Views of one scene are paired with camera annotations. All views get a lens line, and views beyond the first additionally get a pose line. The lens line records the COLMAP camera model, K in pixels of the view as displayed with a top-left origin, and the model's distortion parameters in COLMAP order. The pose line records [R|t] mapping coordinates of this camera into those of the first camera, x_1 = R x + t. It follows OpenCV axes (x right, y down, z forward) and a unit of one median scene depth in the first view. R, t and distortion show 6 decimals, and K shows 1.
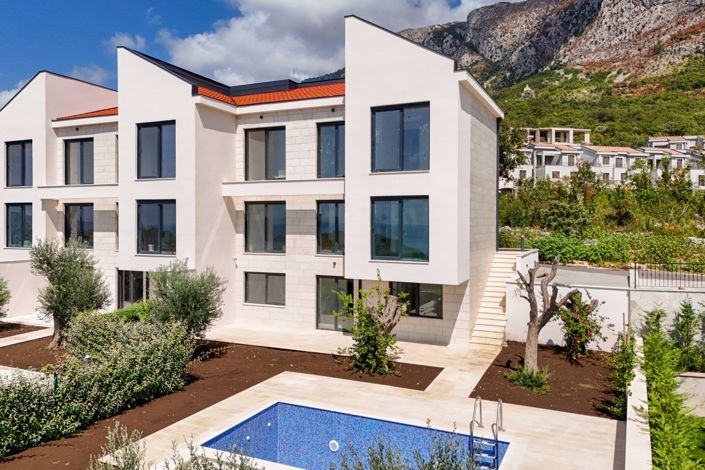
lens RADIAL K [[541.5, 0, 348.0], [0, 541.5, 228.6], [0, 0, 1]] dist [0.057612, -0.032127]
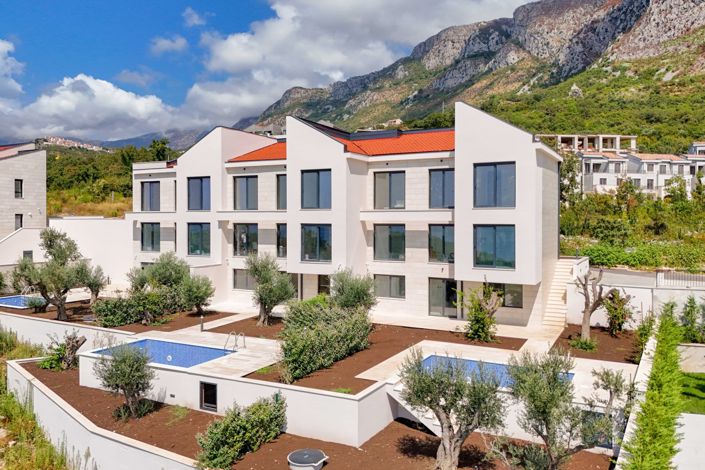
lens RADIAL K [[541.5, 0, 375.6], [0, 541.5, 227.5], [0, 0, 1]] dist [0.057612, -0.032127]
pose [[0.999503, -0.002013, -0.031465, -0.146872], [0.002113, 0.999993, 0.003140, -0.046205], [0.031458, -0.003205, 0.999500, -0.395587]]
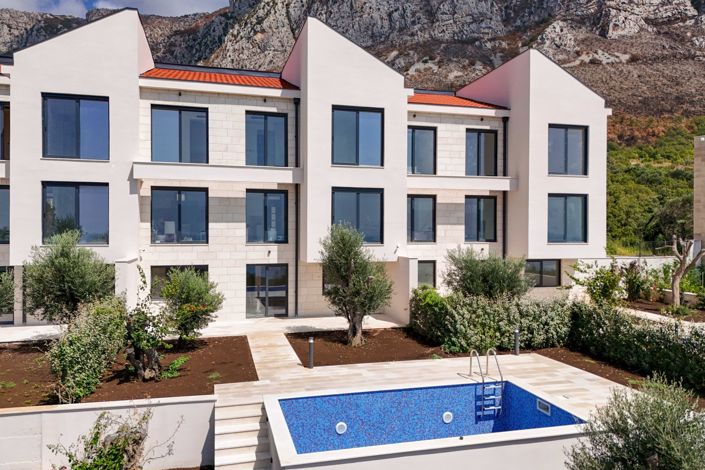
lens RADIAL K [[512.4, 0, 355.0], [0, 512.4, 234.4], [0, 0, 1]] dist [0.021541, -0.006821]
pose [[0.760629, -0.005278, 0.649165, -0.917083], [0.006155, 0.999981, 0.000919, 0.027950], [-0.649157, 0.003297, 0.760647, 0.310674]]
